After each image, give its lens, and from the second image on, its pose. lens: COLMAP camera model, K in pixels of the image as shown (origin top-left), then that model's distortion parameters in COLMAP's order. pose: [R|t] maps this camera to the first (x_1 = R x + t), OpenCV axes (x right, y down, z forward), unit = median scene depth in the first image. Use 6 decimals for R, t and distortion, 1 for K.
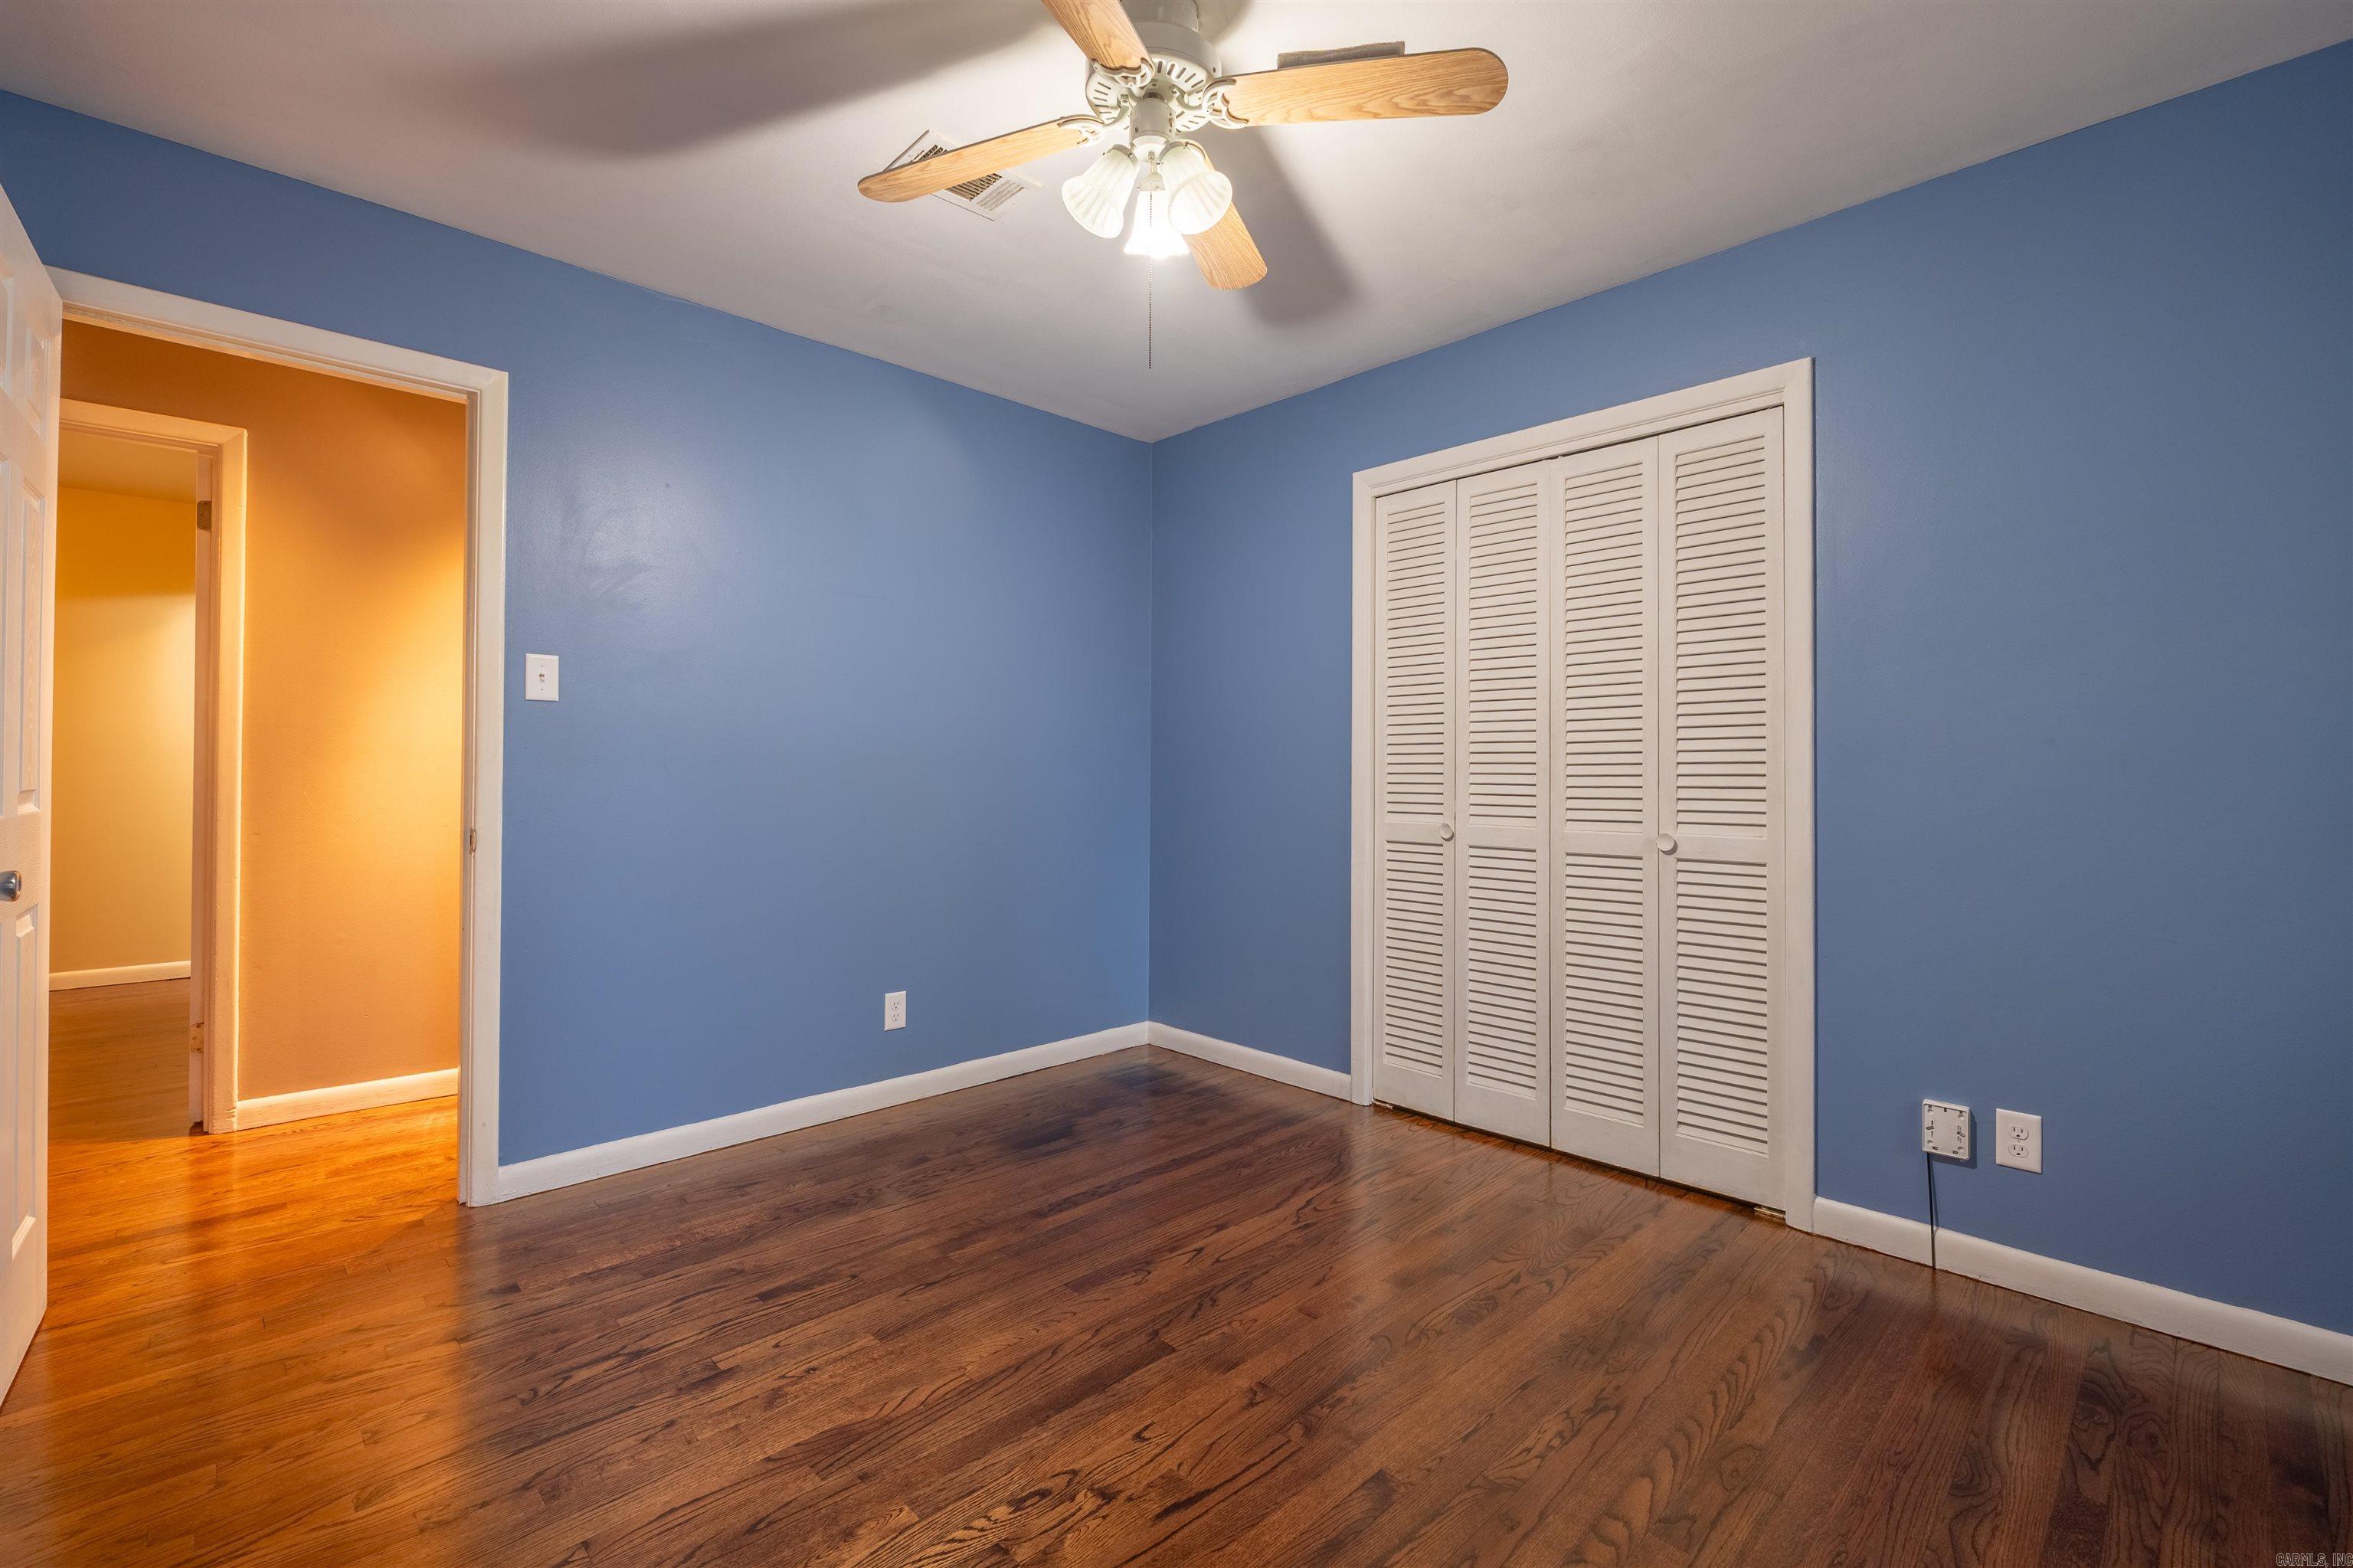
lens RADIAL K [[1020.9, 0, 1172.3], [0, 1020.9, 766.1], [0, 0, 1]] dist [-0.000759, -0.001761]
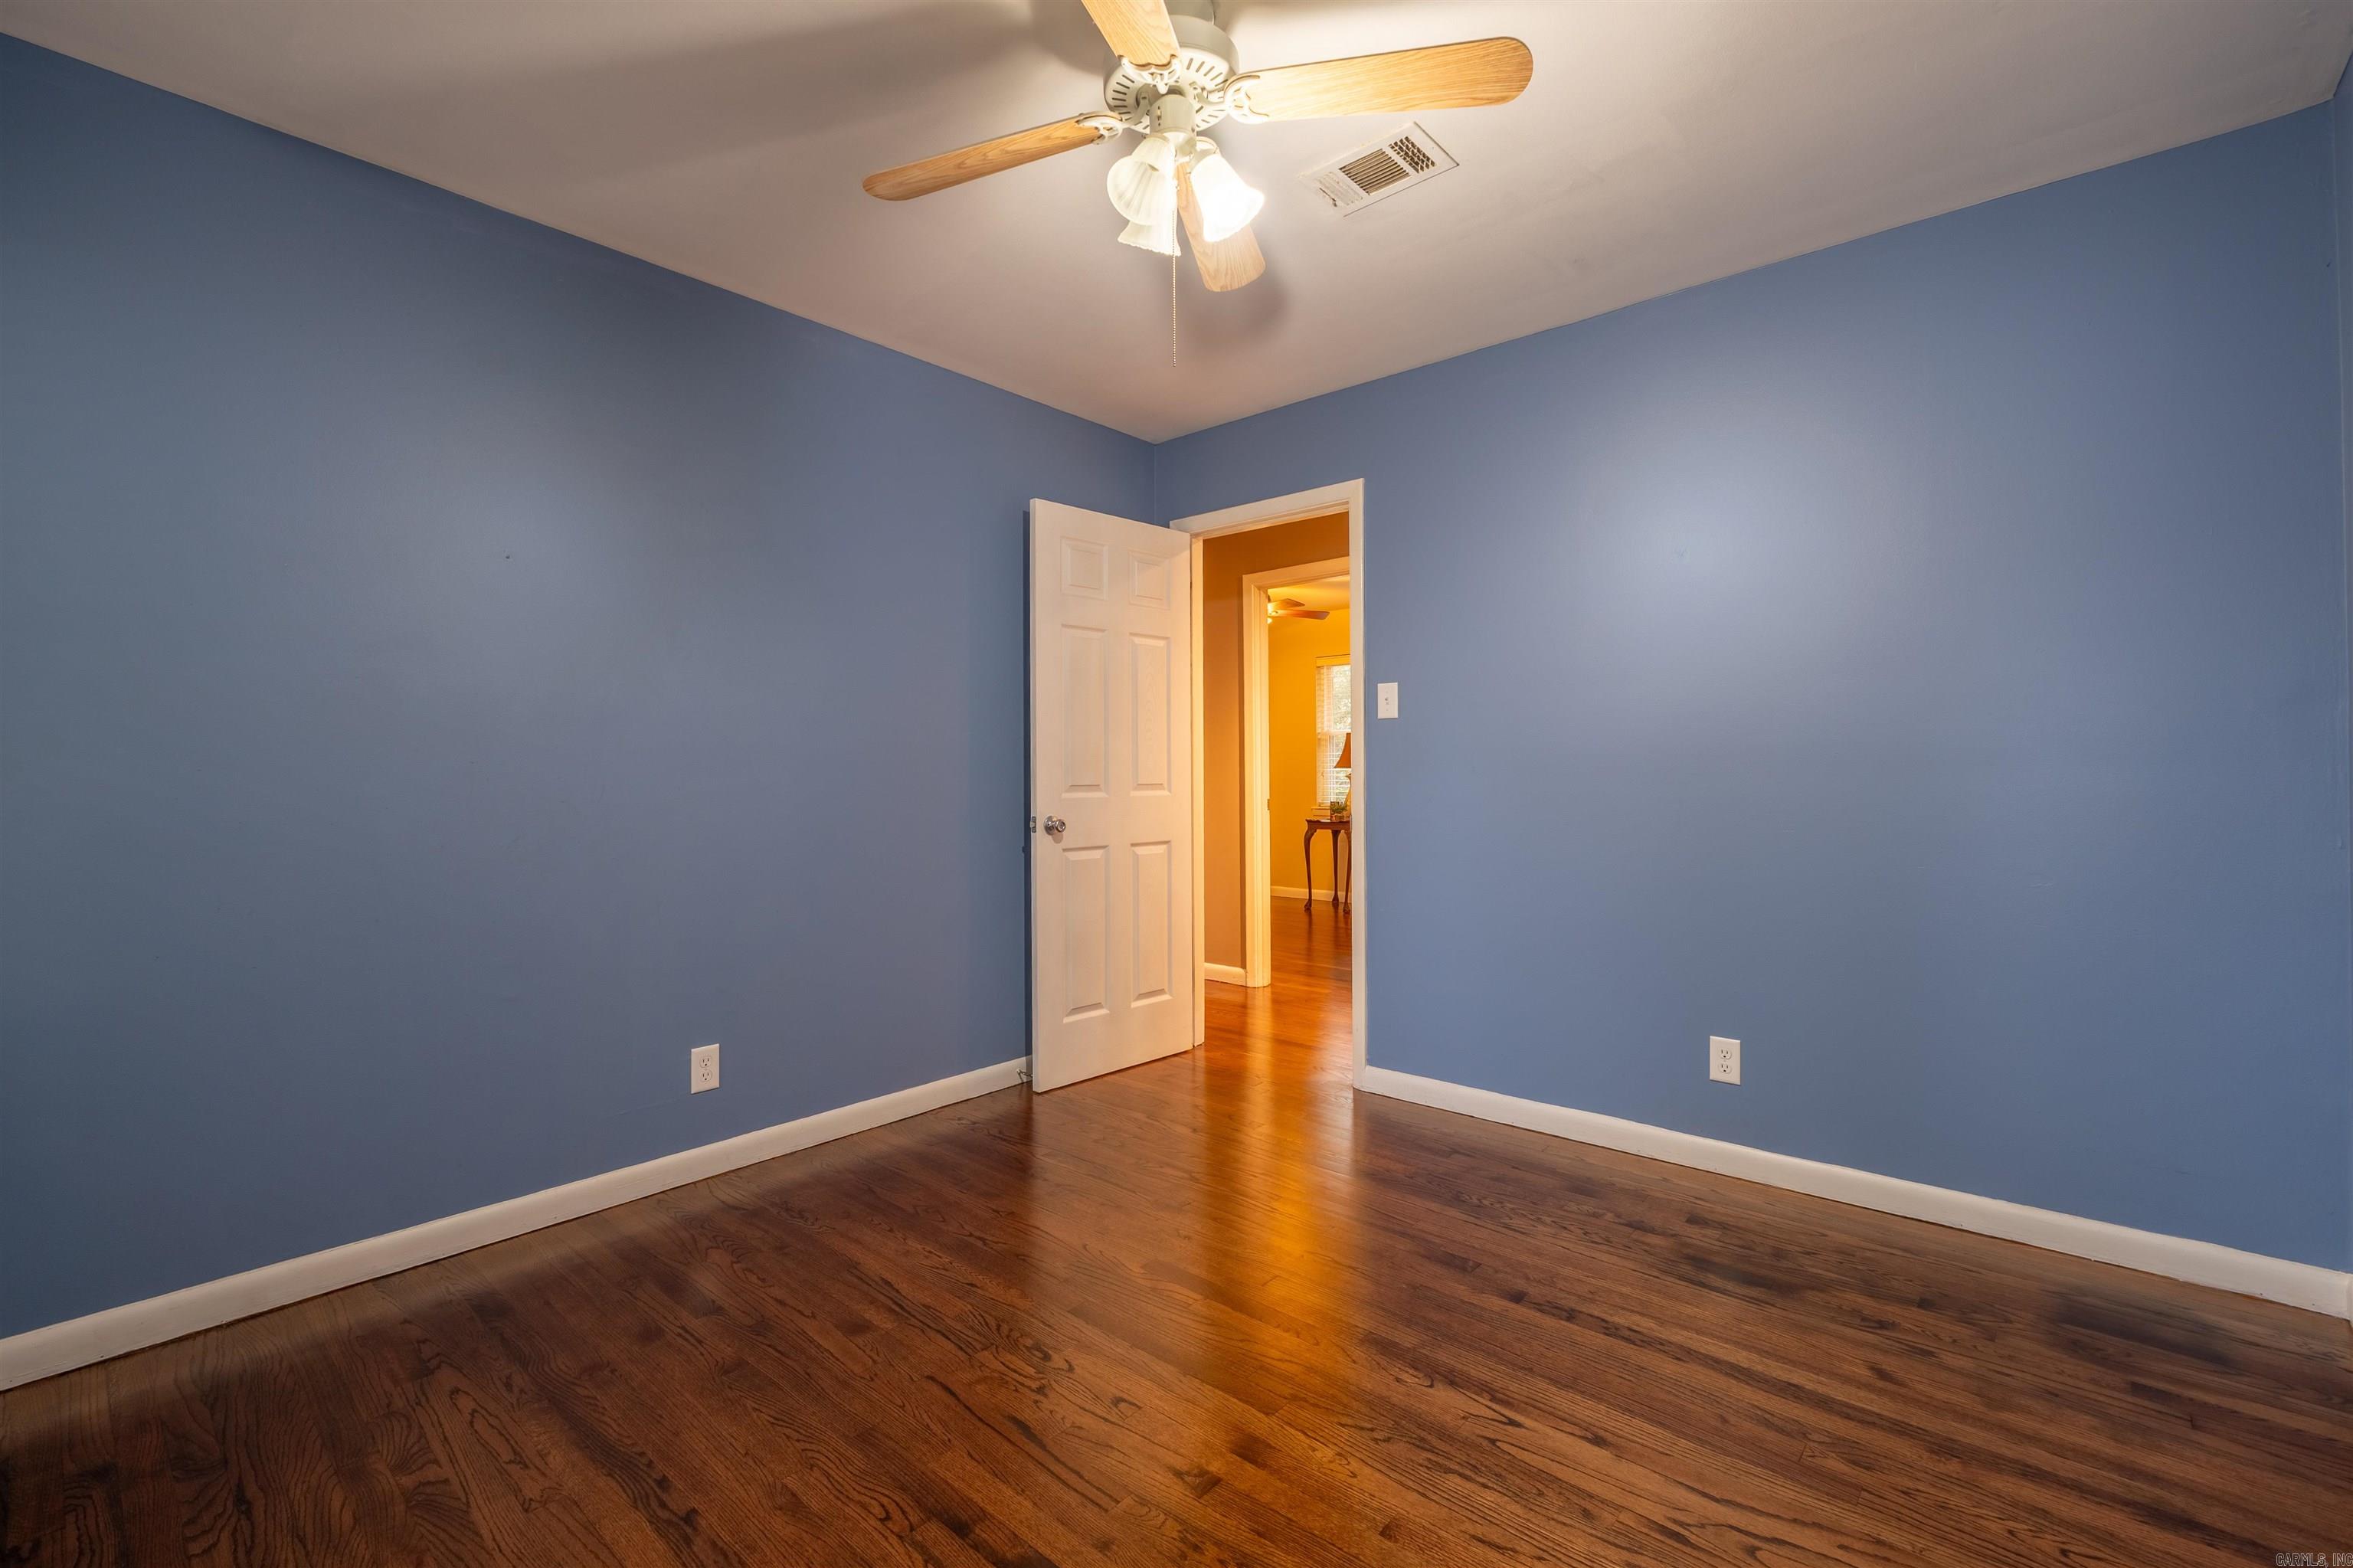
lens RADIAL K [[1020.9, 0, 1172.3], [0, 1020.9, 766.1], [0, 0, 1]] dist [-0.000759, -0.001761]
pose [[0.072199, -0.013250, -0.997302, 0.649802], [0.011344, 0.999858, -0.012463, 0.009266], [0.997326, -0.010413, 0.072339, 0.620382]]
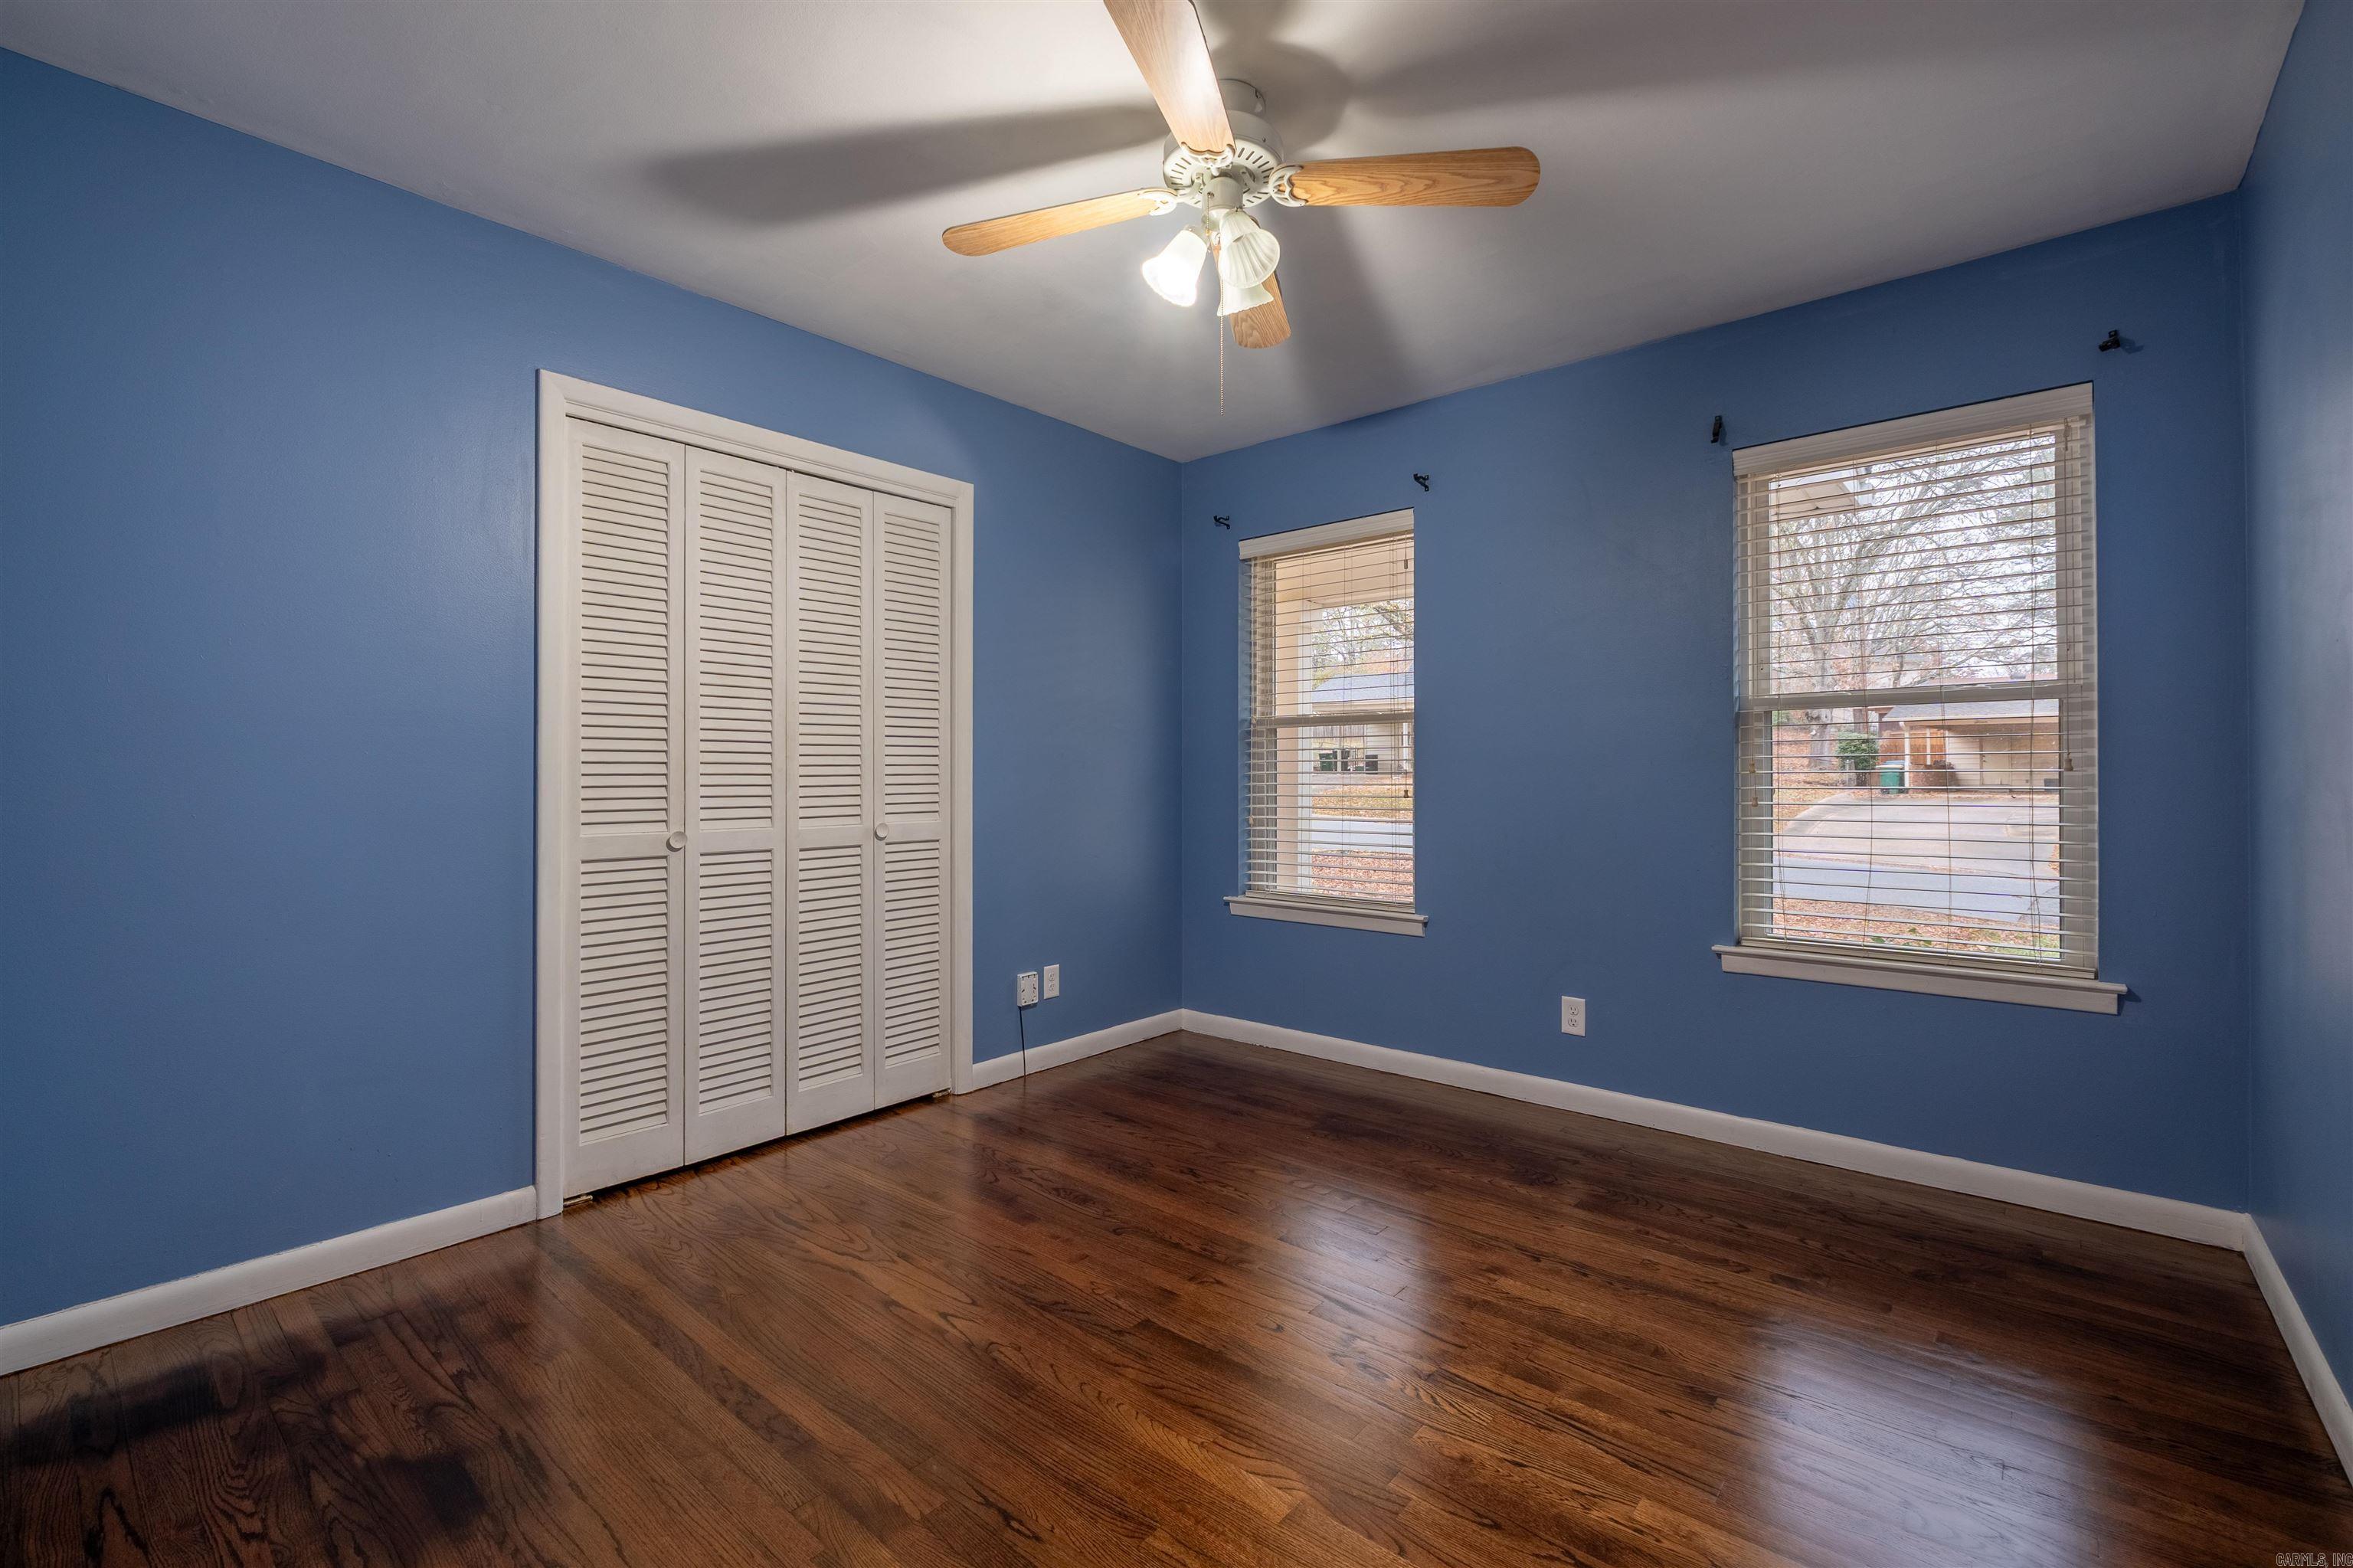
lens RADIAL K [[1020.9, 0, 1172.3], [0, 1020.9, 766.1], [0, 0, 1]] dist [-0.000759, -0.001761]
pose [[-0.097254, 0.003555, 0.995253, -0.764084], [-0.005796, 0.999975, -0.004139, 0.001700], [-0.995243, -0.006171, -0.097231, 0.782198]]
